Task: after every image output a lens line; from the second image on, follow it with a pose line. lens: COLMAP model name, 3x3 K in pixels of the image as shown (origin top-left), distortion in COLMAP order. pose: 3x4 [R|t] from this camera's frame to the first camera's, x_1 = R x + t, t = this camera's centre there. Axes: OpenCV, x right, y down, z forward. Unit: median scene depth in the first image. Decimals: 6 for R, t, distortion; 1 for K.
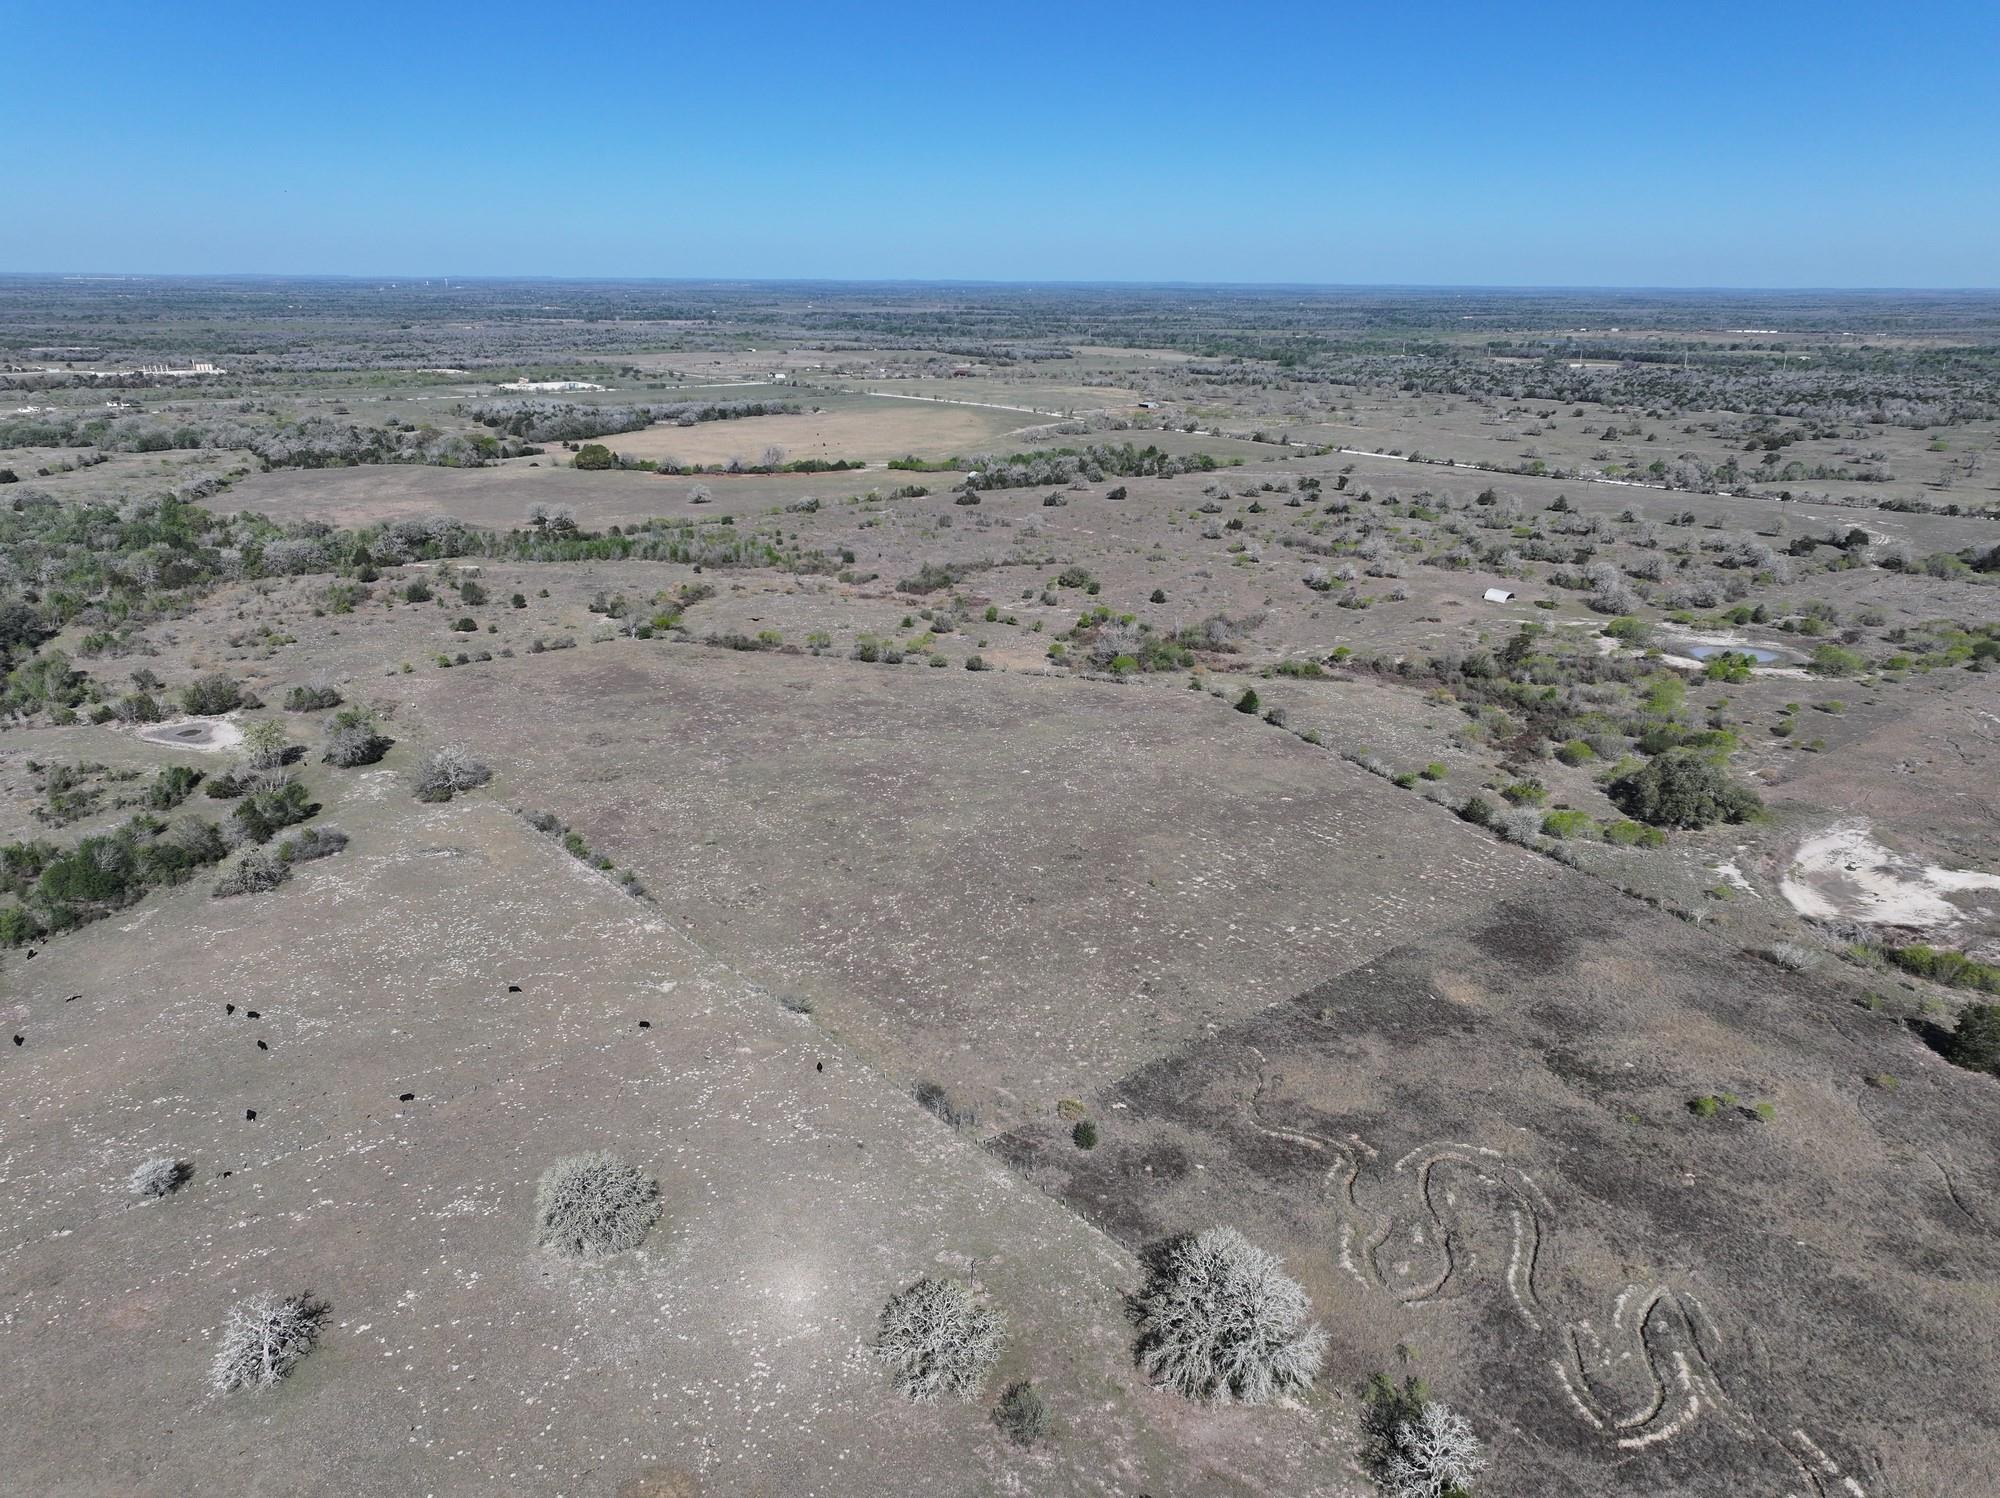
lens RADIAL K [[1397.1, 0, 1001.0], [0, 1397.1, 751.1], [0, 0, 1]] dist [0.005313, 0.020311]
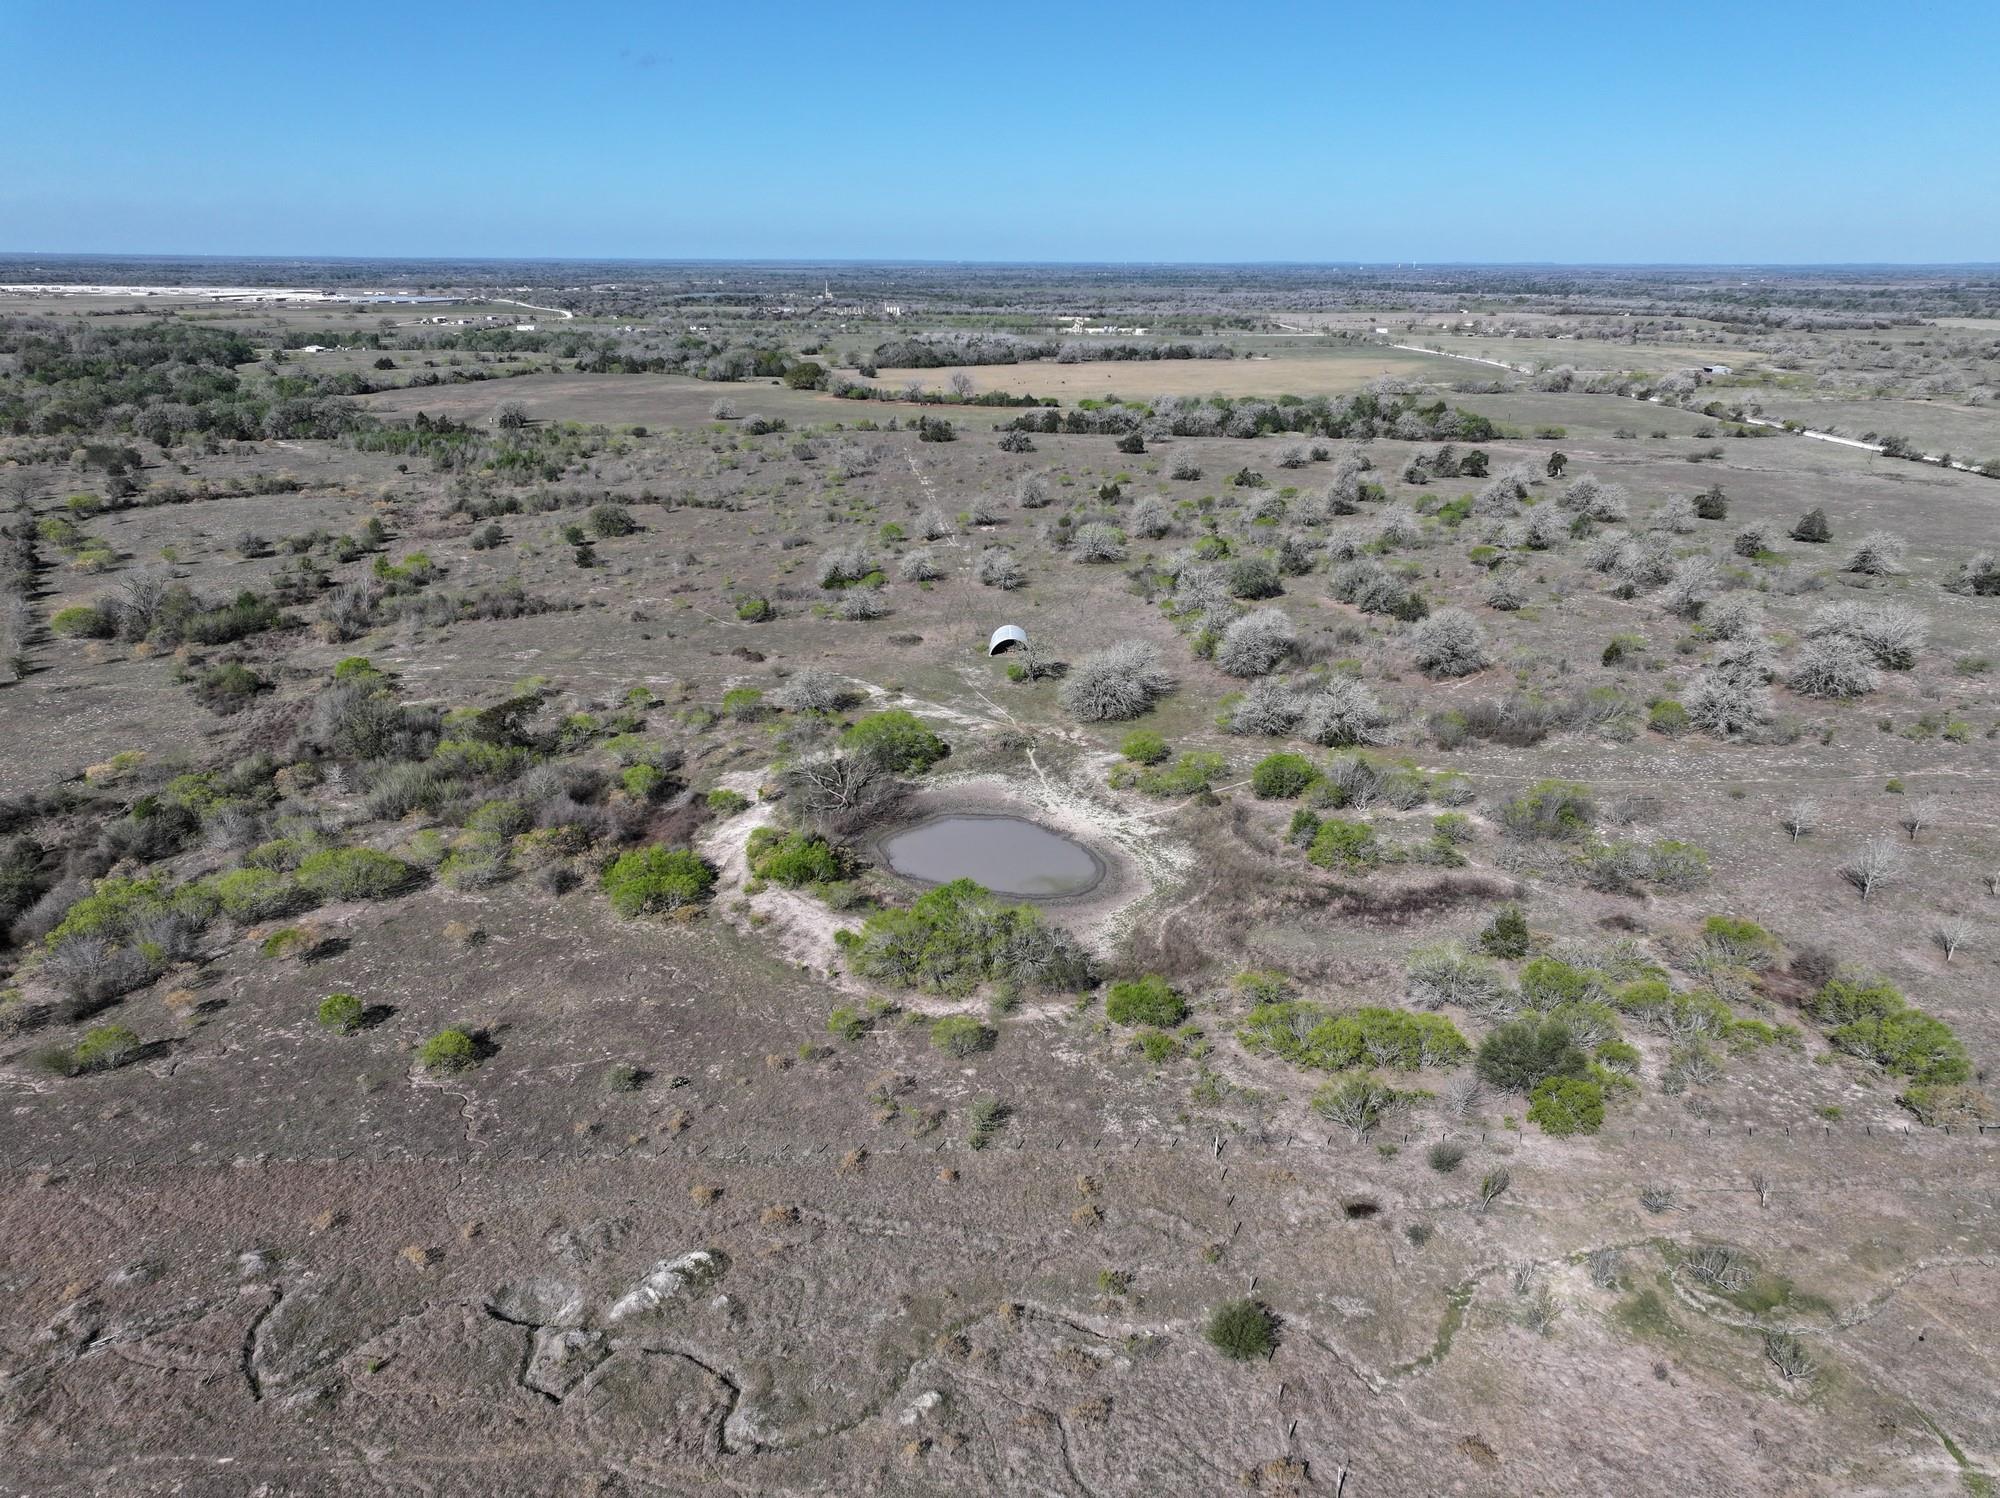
lens RADIAL K [[1397.1, 0, 1002.7], [0, 1397.1, 743.5], [0, 0, 1]] dist [0.005313, 0.020311]
pose [[0.792829, 0.198198, -0.576316, 0.376061], [-0.196355, 0.978288, 0.066315, -0.063719], [0.576946, 0.060586, 0.814532, 0.353272]]
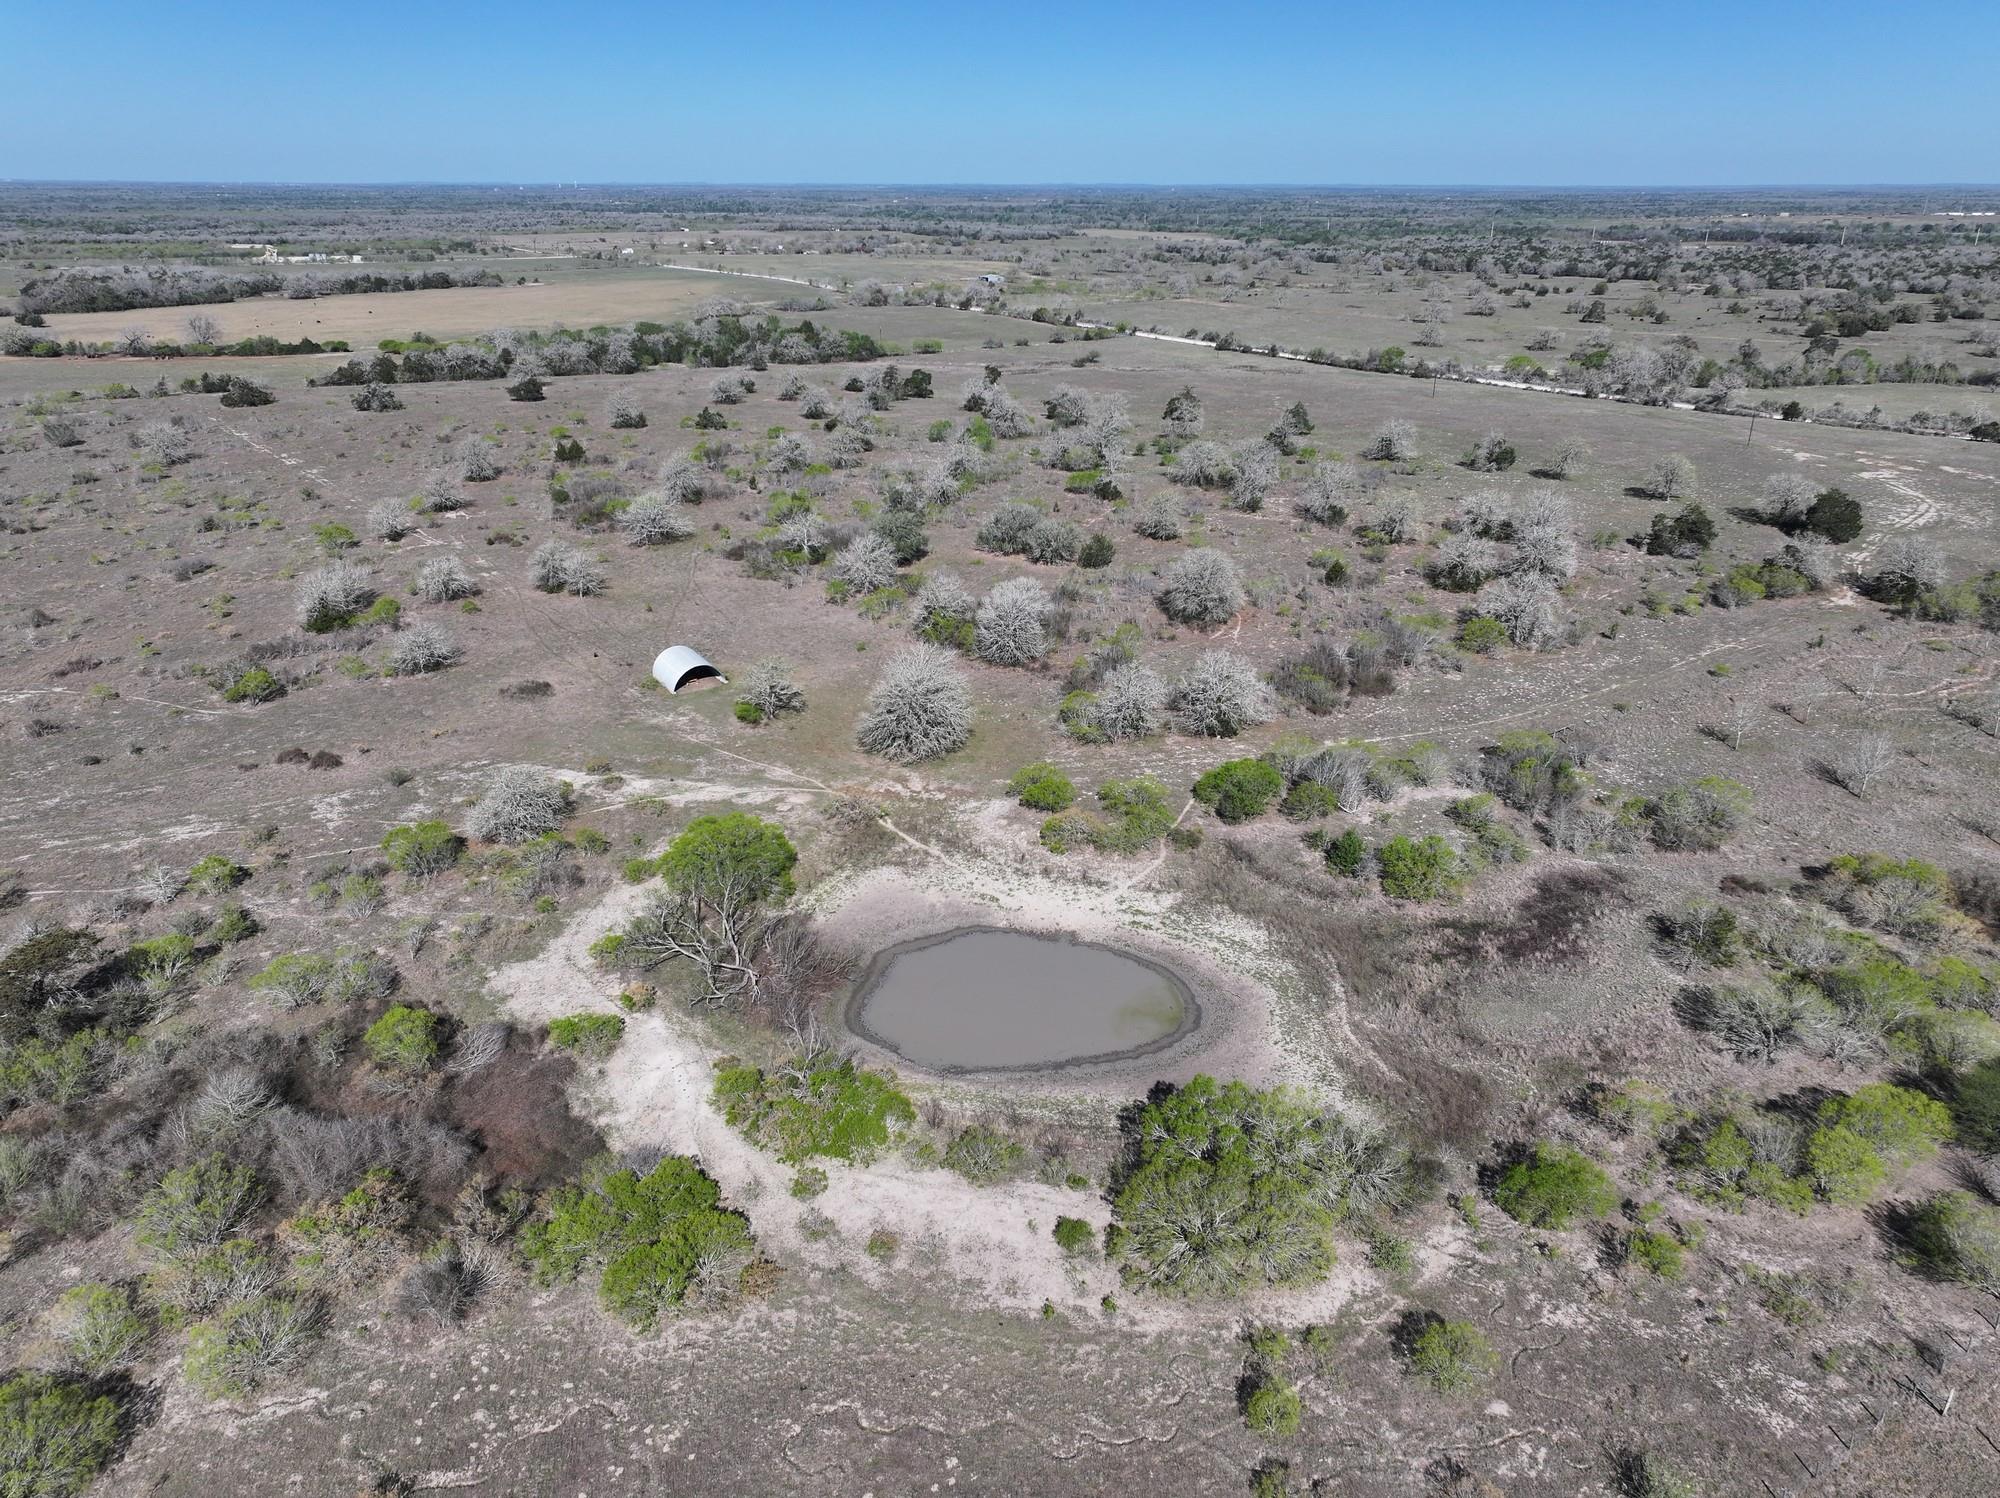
lens RADIAL K [[1397.1, 0, 998.1], [0, 1397.1, 756.7], [0, 0, 1]] dist [0.005313, 0.020311]
pose [[0.994107, 0.035792, -0.102326, 0.277033], [-0.029273, 0.997488, 0.064508, -0.067178], [0.104377, -0.061132, 0.992657, 0.379167]]
